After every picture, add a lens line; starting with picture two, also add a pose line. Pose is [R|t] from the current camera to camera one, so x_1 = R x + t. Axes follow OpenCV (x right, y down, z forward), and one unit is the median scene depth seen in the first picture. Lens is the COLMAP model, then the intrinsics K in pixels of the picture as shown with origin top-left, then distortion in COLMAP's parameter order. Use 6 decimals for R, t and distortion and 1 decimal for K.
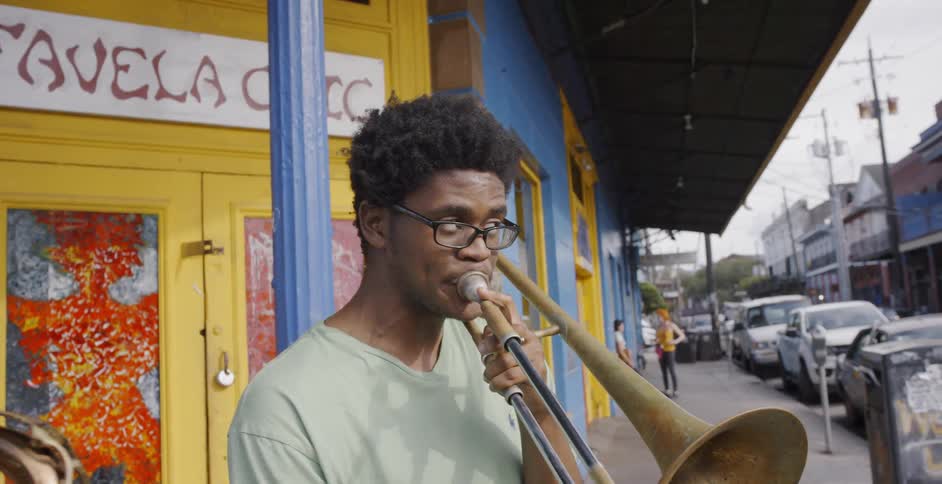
lens RADIAL K [[789.9, 0, 464.3], [0, 789.9, 247.7], [0, 0, 1]] dist [-0.071866, 0.044926]
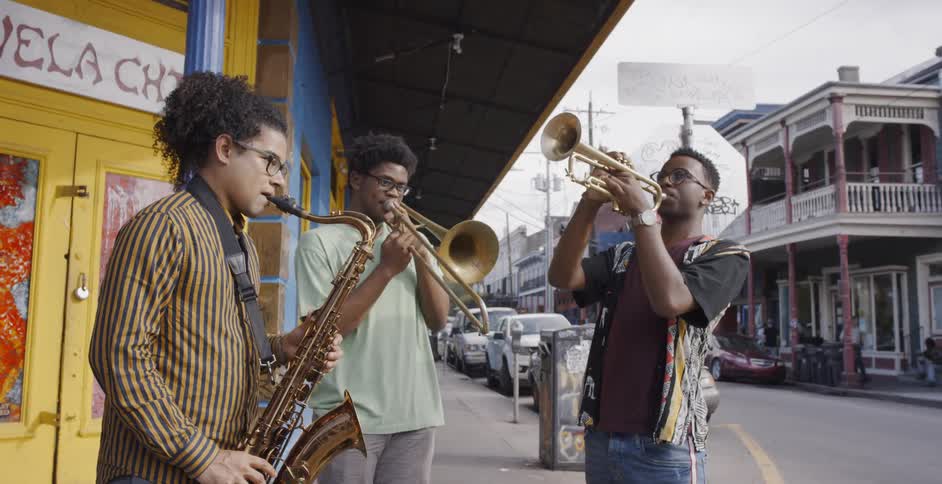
lens RADIAL K [[789.9, 0, 472.2], [0, 789.9, 246.7], [0, 0, 1]] dist [-0.071866, 0.044926]
pose [[0.934410, 0.106584, 0.339880, -0.144196], [-0.103837, 0.994246, -0.026316, 0.055513], [-0.340729, -0.010702, 0.940101, -0.418940]]
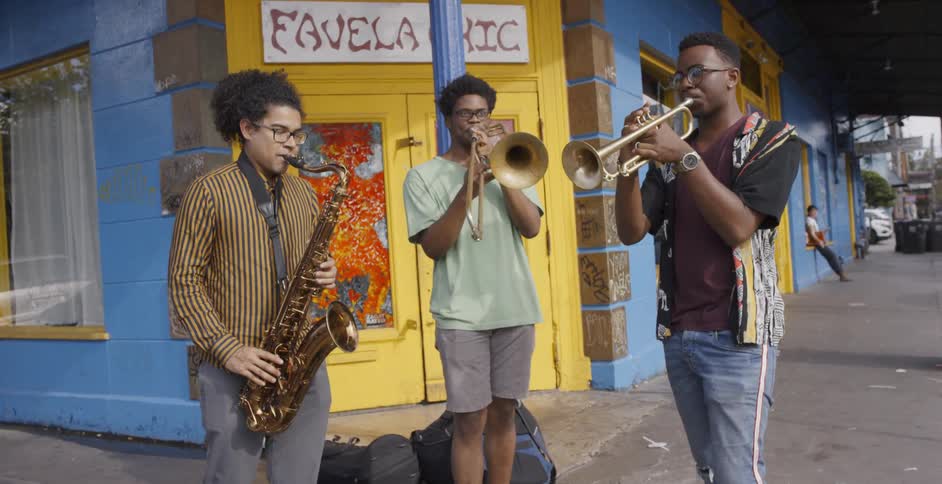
lens RADIAL K [[789.9, 0, 472.9], [0, 789.9, 240.1], [0, 0, 1]] dist [-0.071866, 0.044926]
pose [[0.959467, -0.012671, -0.281535, 0.231993], [0.044608, 0.993223, 0.107323, 0.030744], [0.278267, -0.115532, 0.953530, -0.495903]]
